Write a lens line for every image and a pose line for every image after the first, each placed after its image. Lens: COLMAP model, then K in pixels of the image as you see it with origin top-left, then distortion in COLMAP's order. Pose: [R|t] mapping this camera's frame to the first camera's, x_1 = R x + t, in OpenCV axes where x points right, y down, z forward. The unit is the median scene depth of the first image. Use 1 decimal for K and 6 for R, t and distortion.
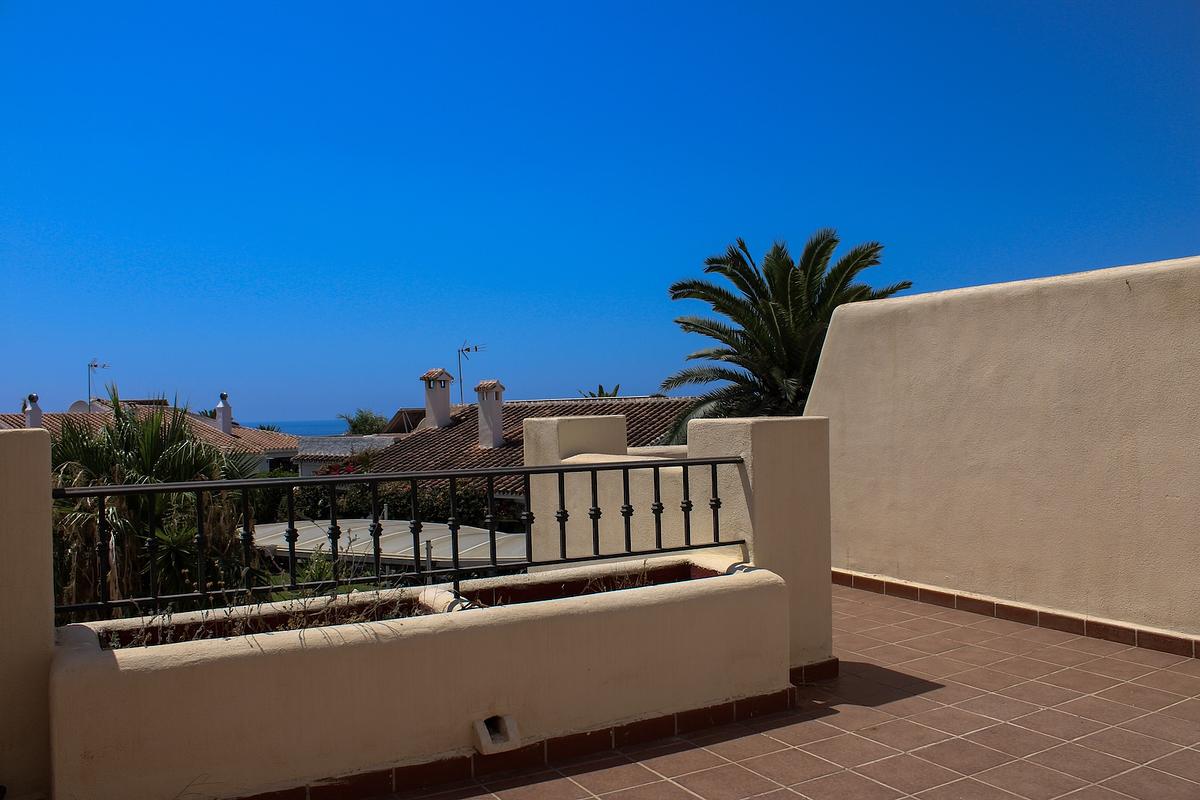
lens RADIAL K [[978.0, 0, 622.6], [0, 978.0, 401.6], [0, 0, 1]] dist [-0.041448, 0.002201]
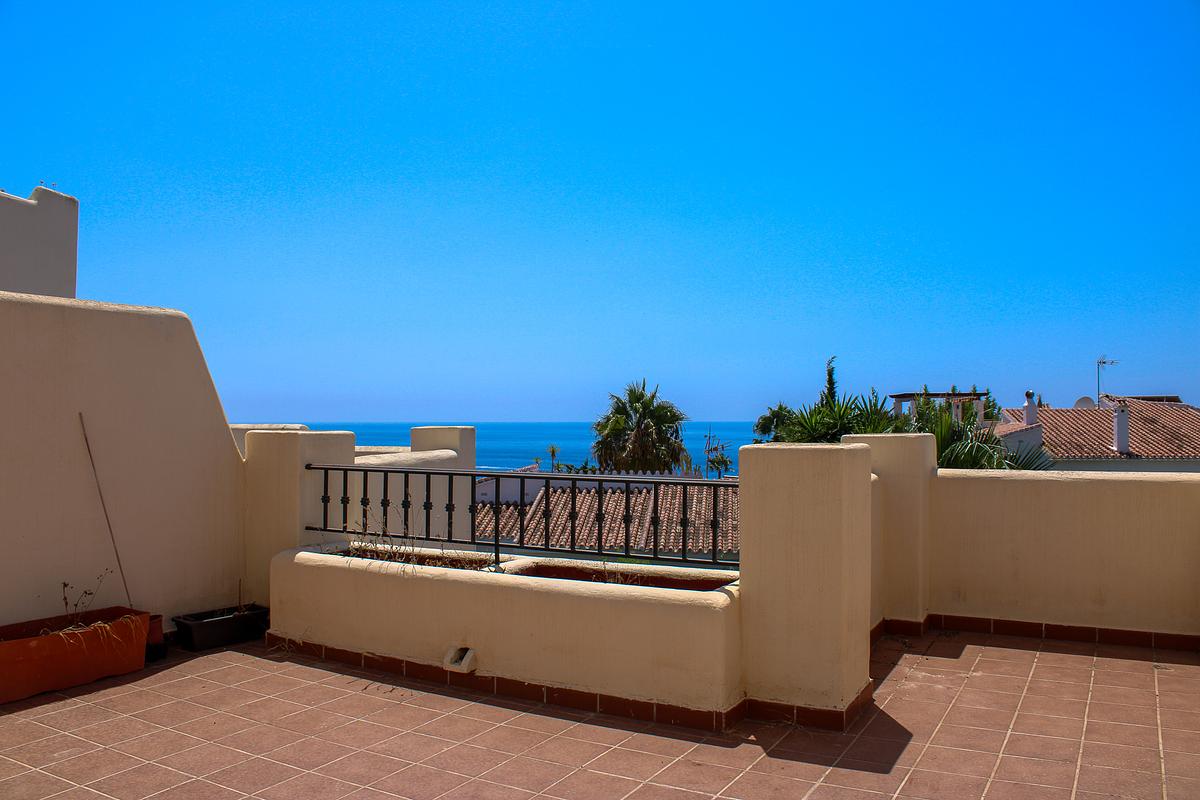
lens RADIAL K [[978.0, 0, 622.6], [0, 978.0, 401.6], [0, 0, 1]] dist [-0.041448, 0.002201]
pose [[0.522339, 0.012510, -0.852646, 1.062781], [-0.007307, 0.999921, 0.010194, -0.041718], [0.852707, 0.000905, 0.522389, 0.416203]]
